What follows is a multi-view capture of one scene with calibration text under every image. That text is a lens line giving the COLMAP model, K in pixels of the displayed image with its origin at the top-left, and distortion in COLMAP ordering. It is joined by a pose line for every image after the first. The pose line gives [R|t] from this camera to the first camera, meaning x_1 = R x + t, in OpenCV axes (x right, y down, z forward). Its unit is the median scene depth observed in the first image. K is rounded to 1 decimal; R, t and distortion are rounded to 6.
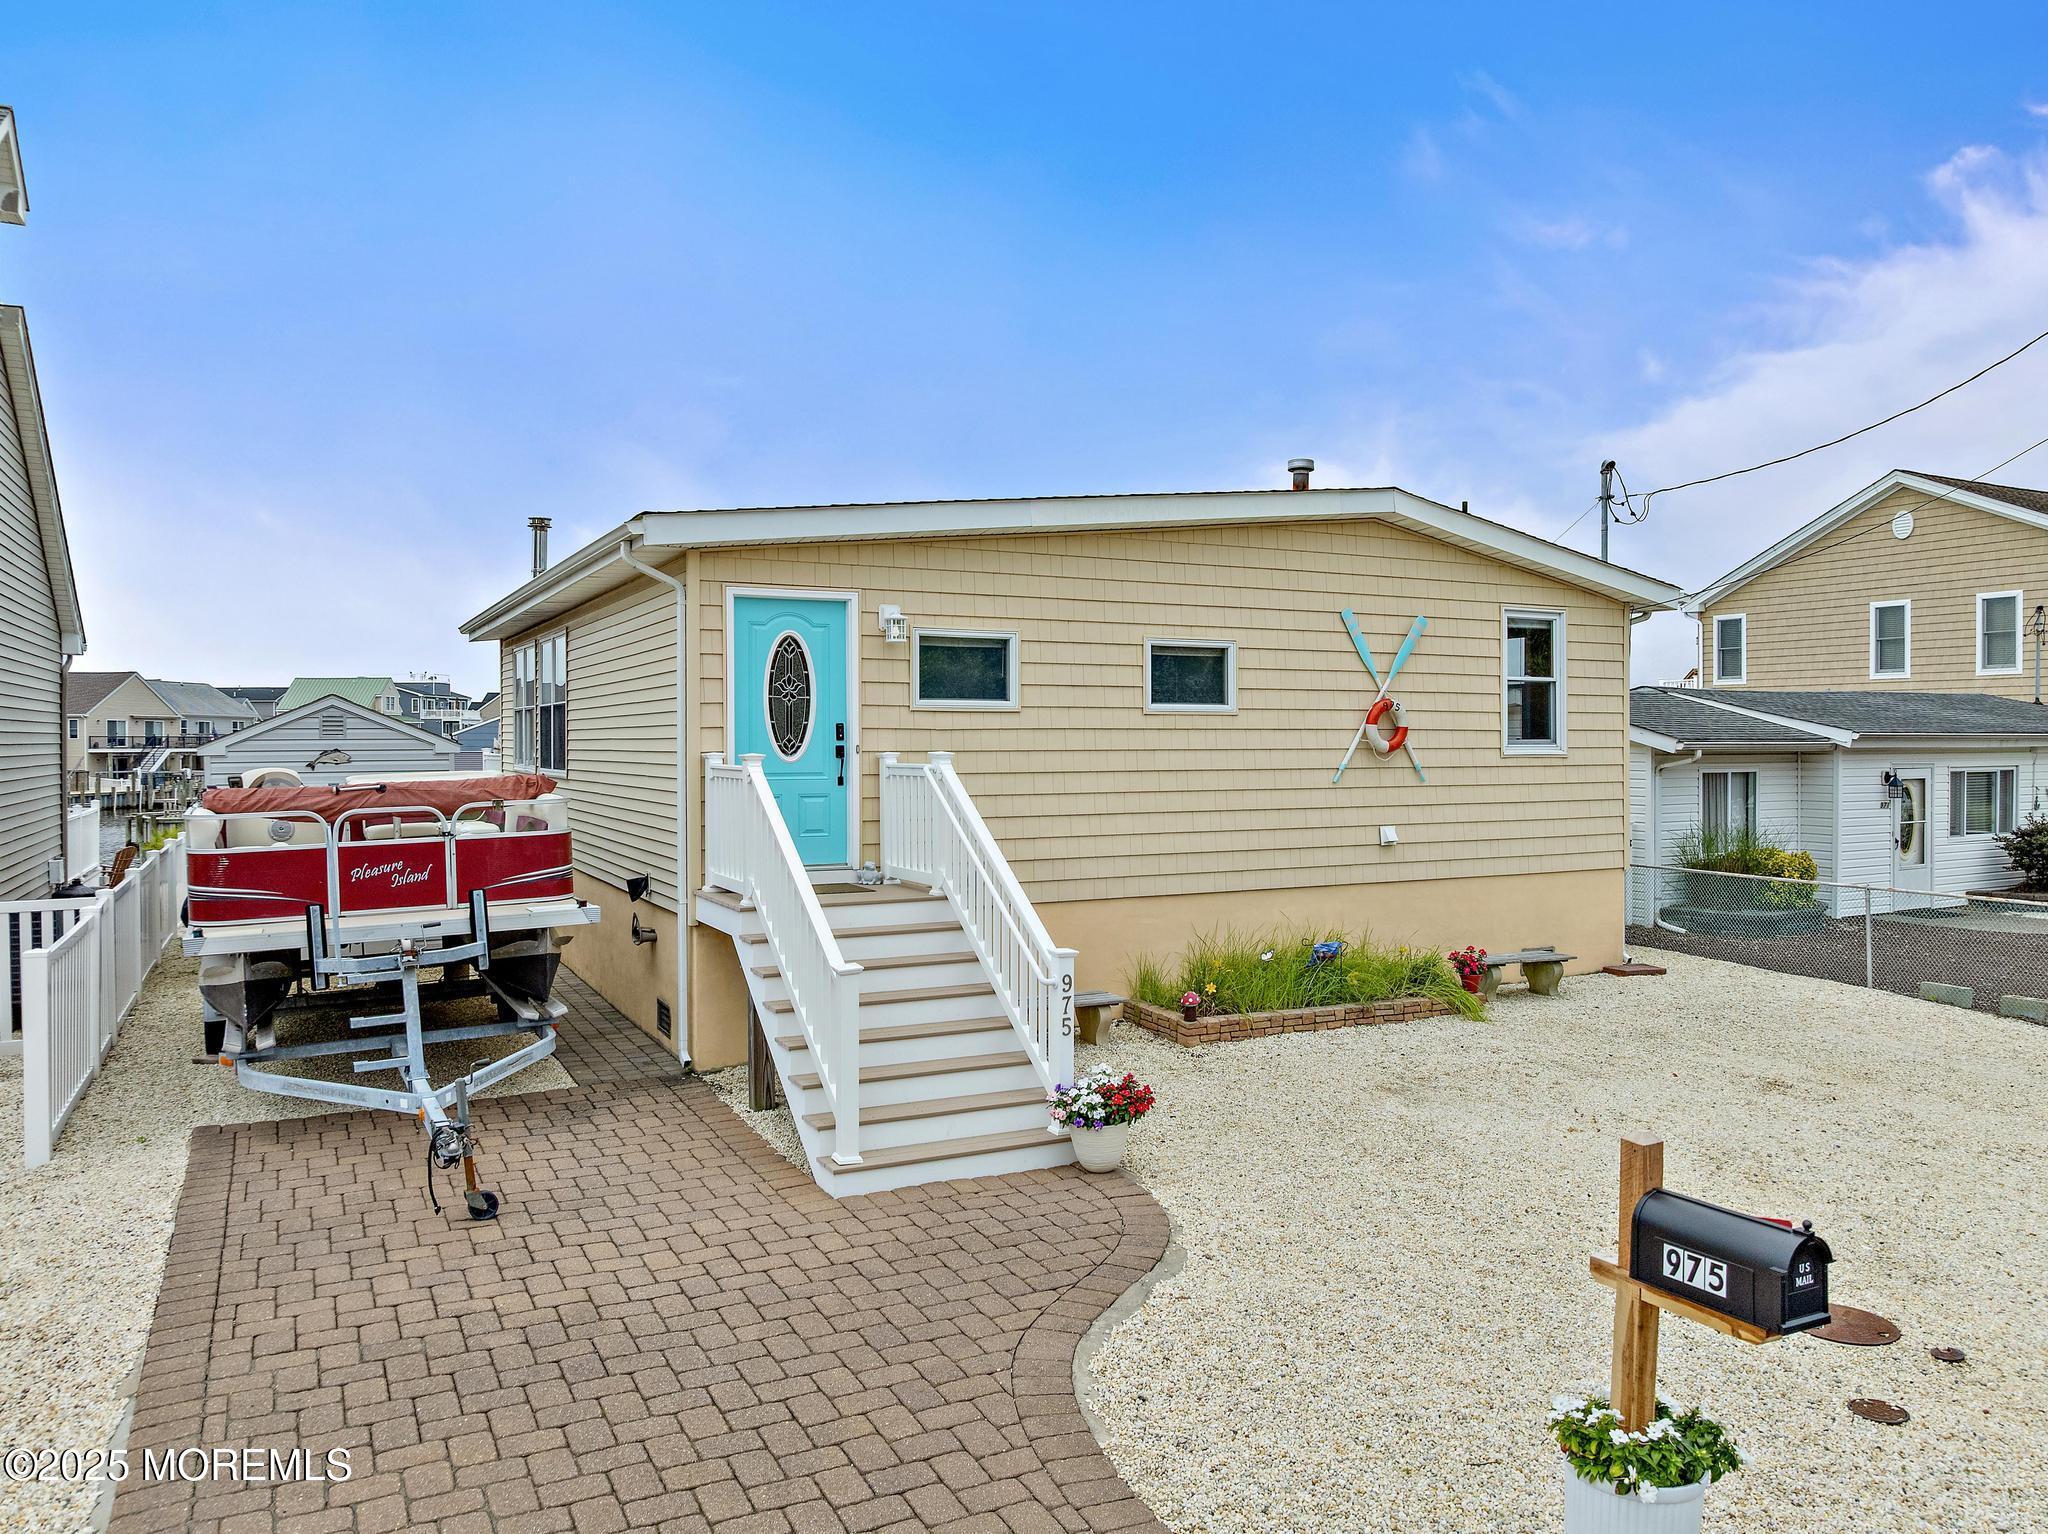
lens RADIAL K [[1443.5, 0, 1063.5], [0, 1443.5, 763.0], [0, 0, 1]] dist [-0.042881, 0.011193]
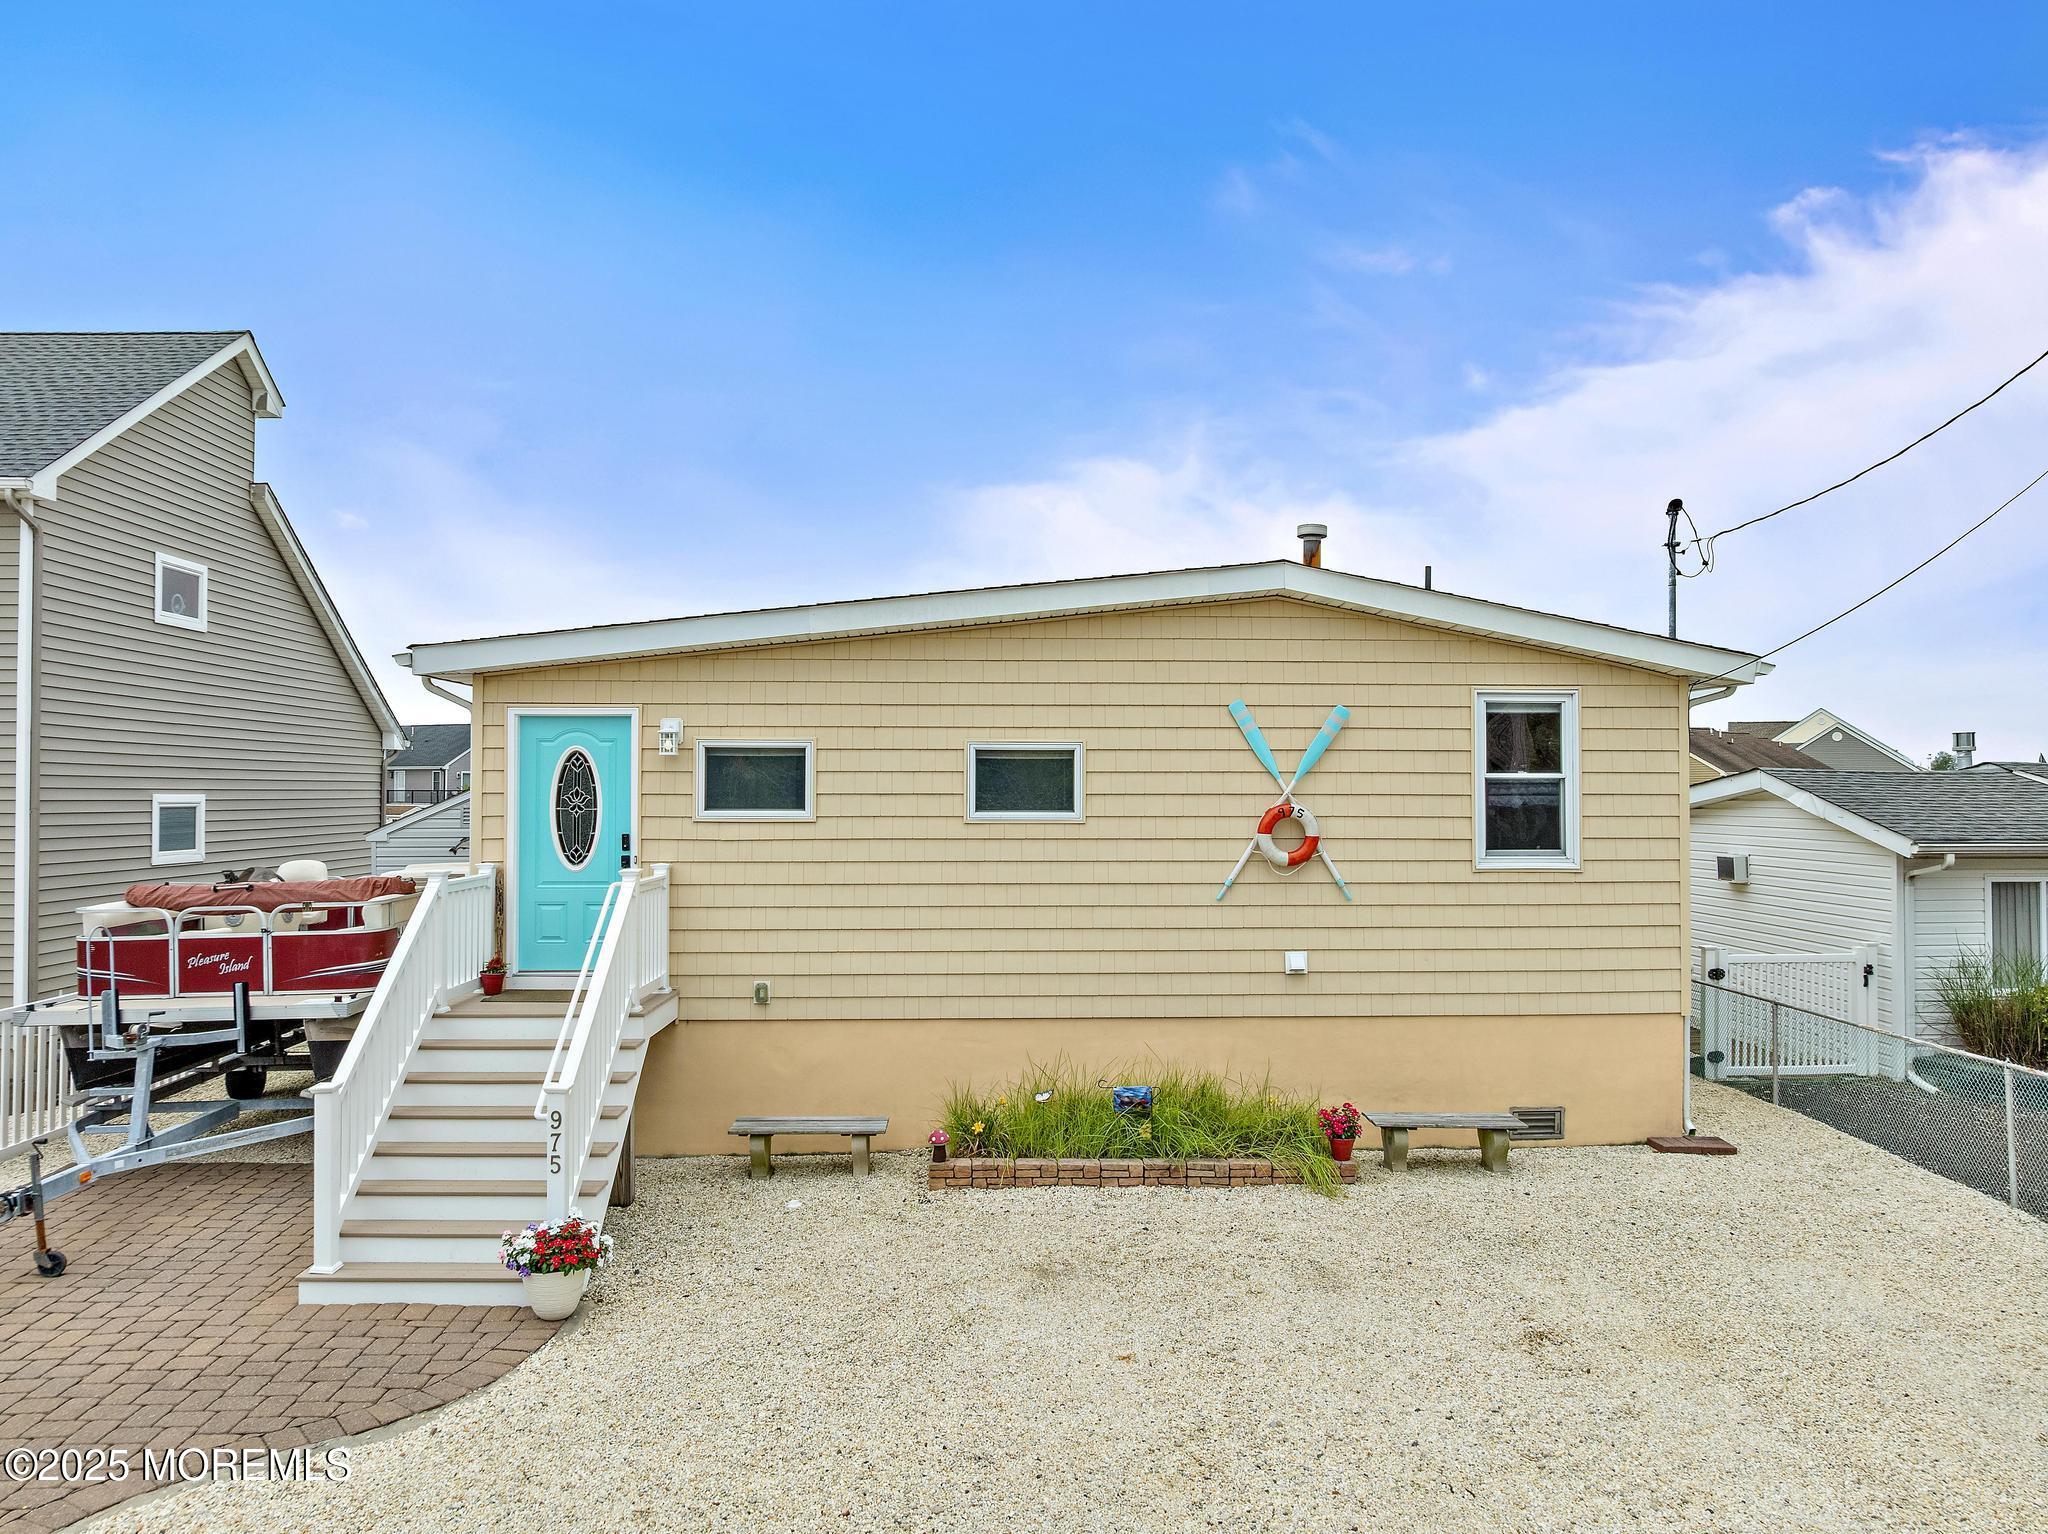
lens RADIAL K [[1443.5, 0, 1063.5], [0, 1443.5, 763.0], [0, 0, 1]] dist [-0.042881, 0.011193]
pose [[0.907531, -0.005721, -0.419945, 0.509366], [-0.009462, 0.999375, -0.034064, -0.041867], [0.419877, 0.034888, 0.906910, 0.175712]]
